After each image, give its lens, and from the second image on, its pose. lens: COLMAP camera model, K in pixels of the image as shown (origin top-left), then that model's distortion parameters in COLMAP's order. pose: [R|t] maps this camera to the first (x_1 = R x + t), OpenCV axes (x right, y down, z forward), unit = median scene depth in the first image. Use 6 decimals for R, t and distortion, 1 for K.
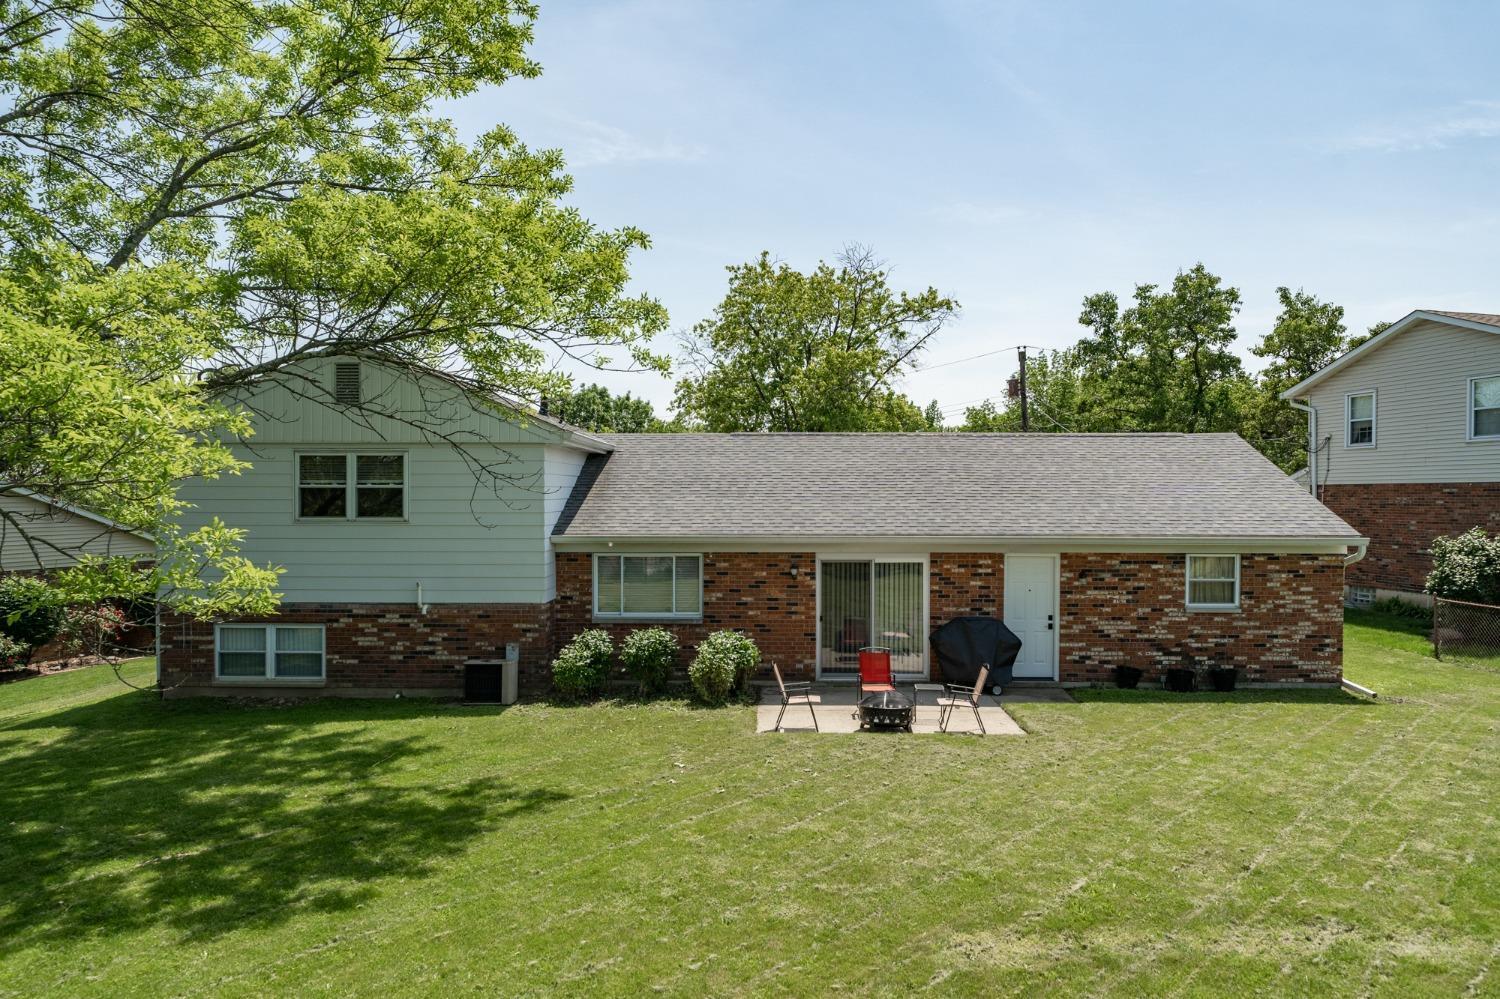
lens RADIAL K [[1031.1, 0, 750.8], [0, 1031.1, 502.7], [0, 0, 1]] dist [-0.012316, -0.002495]
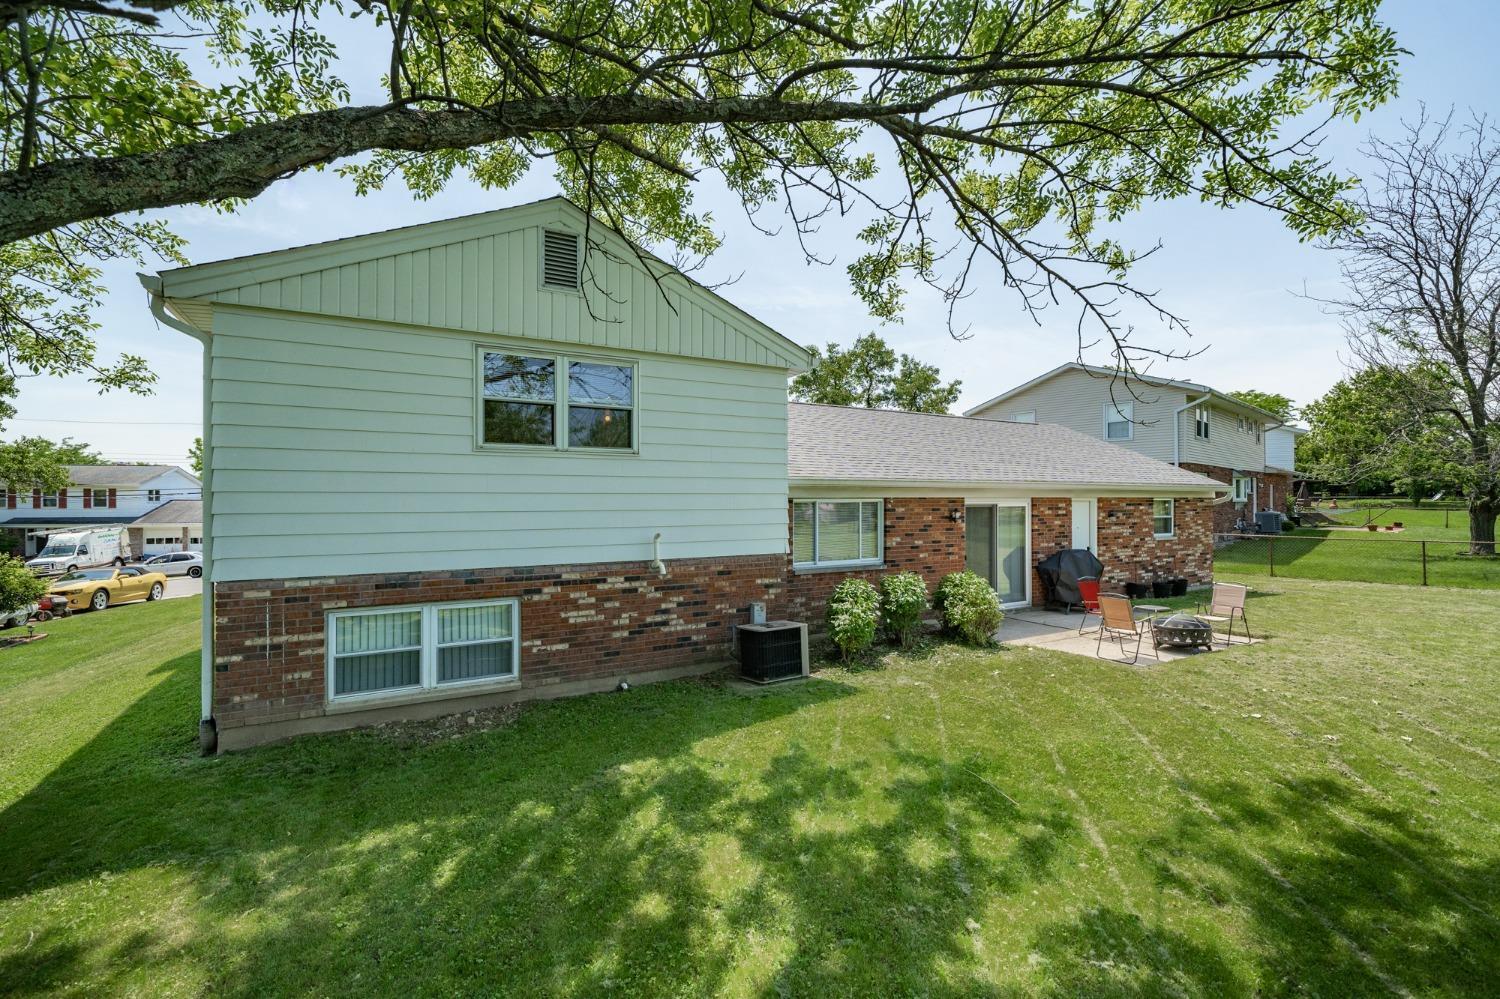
lens RADIAL K [[659.7, 0, 749.1], [0, 659.7, 493.5], [0, 0, 1]] dist [-0.000626, 0.000101]
pose [[0.857505, 0.002417, 0.514470, -0.512165], [0.006116, 0.999870, -0.014892, 0.054777], [-0.514439, 0.015917, 0.857379, 0.534367]]
